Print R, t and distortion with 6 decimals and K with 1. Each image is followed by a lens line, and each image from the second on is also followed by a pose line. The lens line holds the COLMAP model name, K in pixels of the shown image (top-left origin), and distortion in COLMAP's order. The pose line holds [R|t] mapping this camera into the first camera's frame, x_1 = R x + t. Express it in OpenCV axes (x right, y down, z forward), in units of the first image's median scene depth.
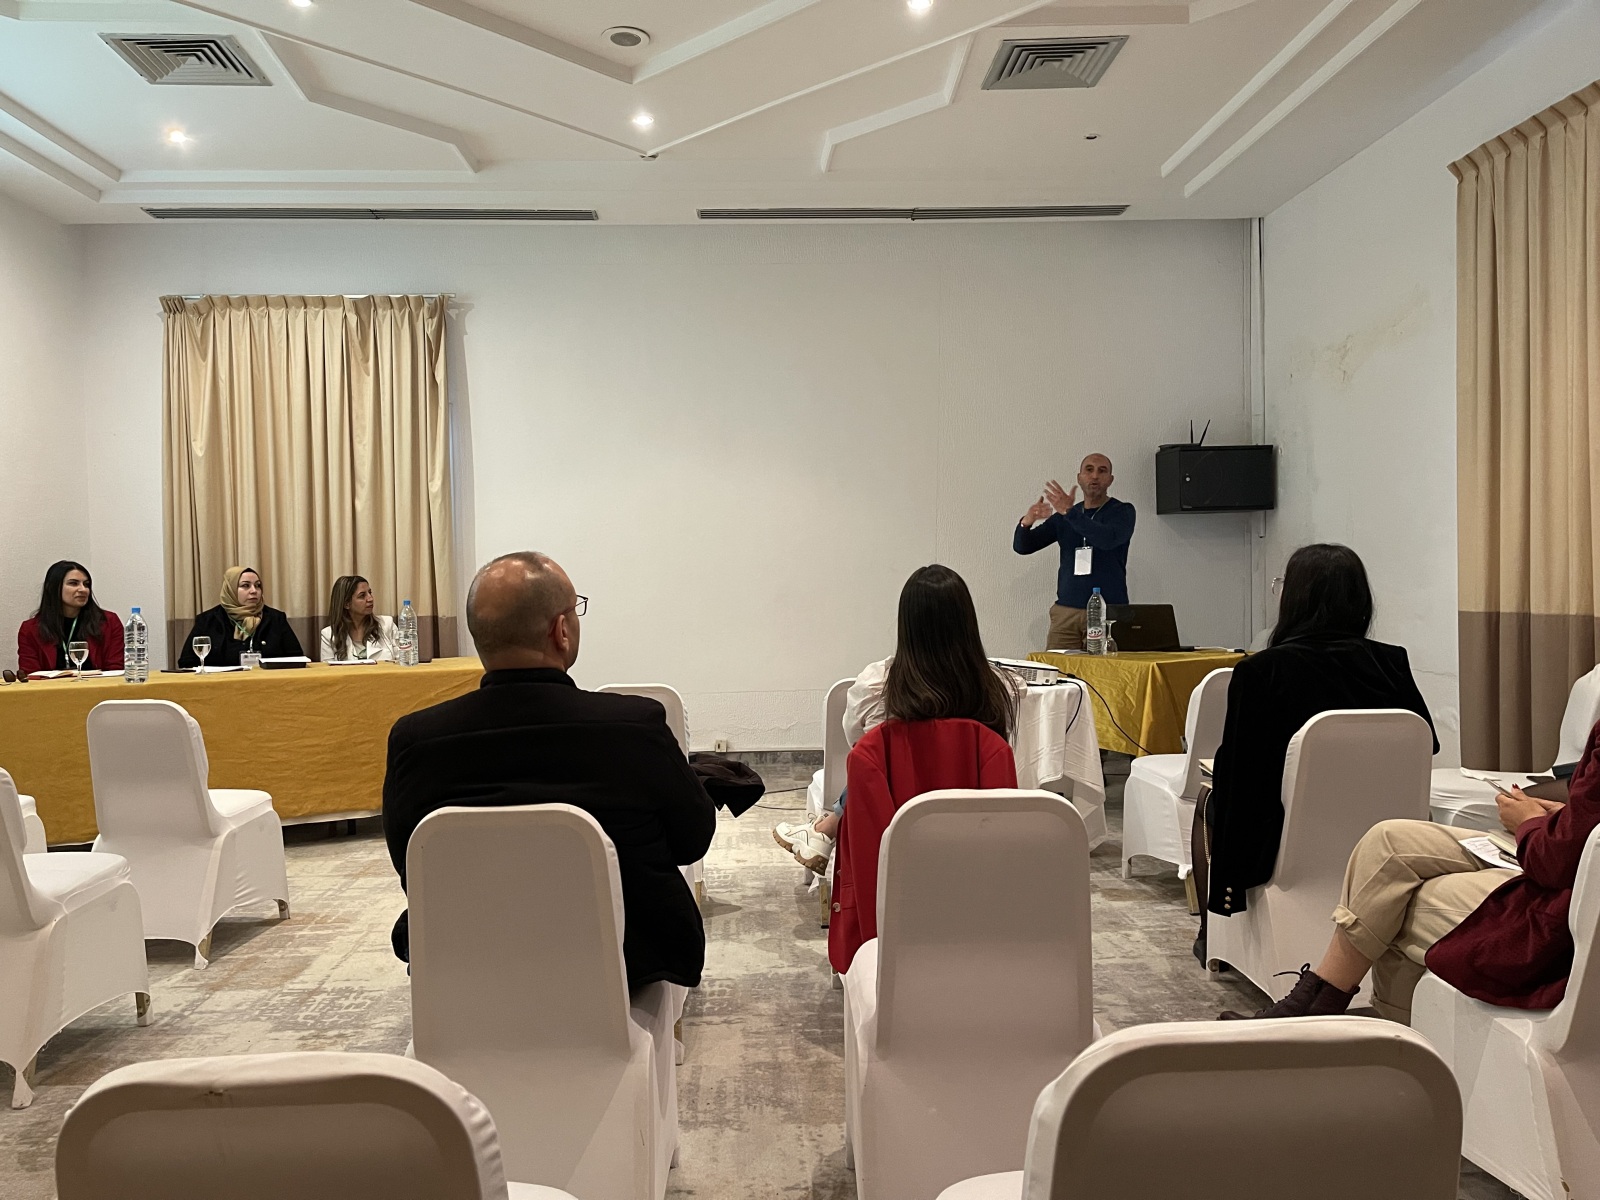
lens RADIAL K [[1196.3, 0, 793.3], [0, 1196.3, 609.3], [0, 0, 1]] dist [0.064244, -0.064179]
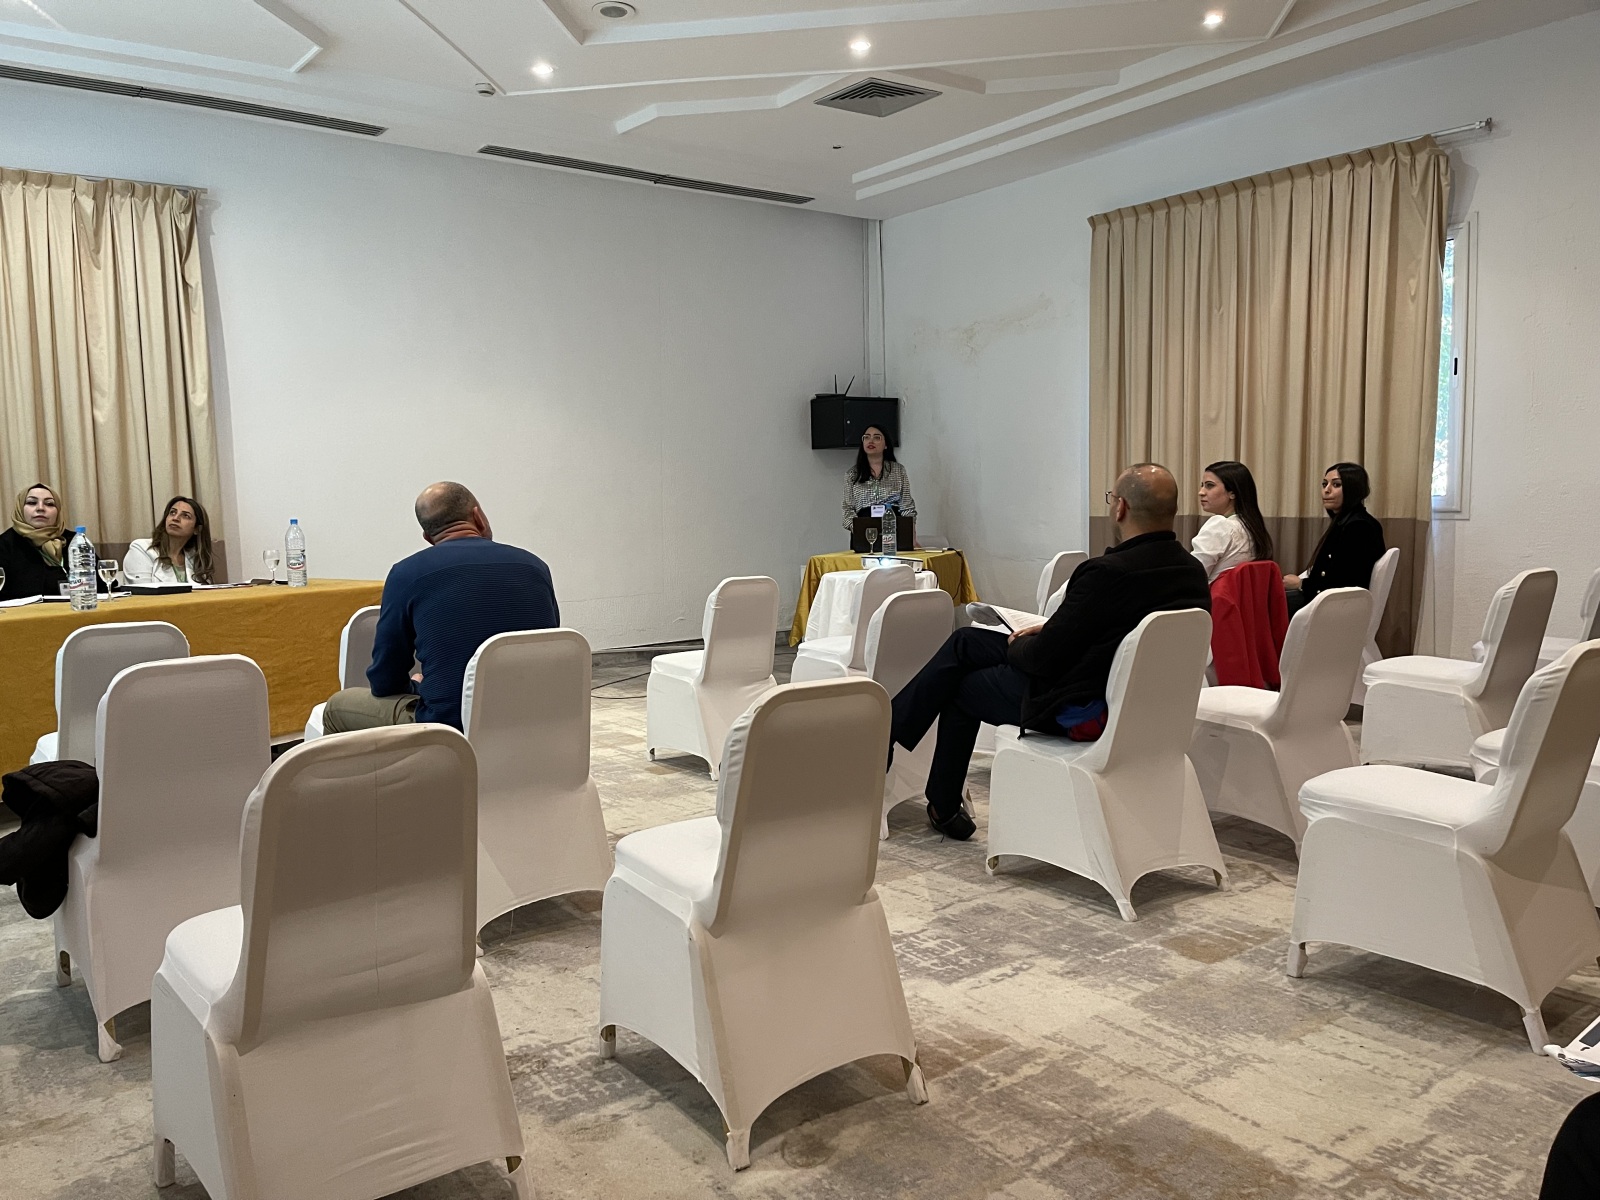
lens RADIAL K [[1196.3, 0, 774.1], [0, 1196.3, 600.8], [0, 0, 1]] dist [0.064244, -0.064179]
pose [[0.834197, -0.046281, 0.549521, -0.460995], [0.019309, 0.998313, 0.054766, 0.010570], [-0.551128, -0.035074, 0.833683, -0.025827]]
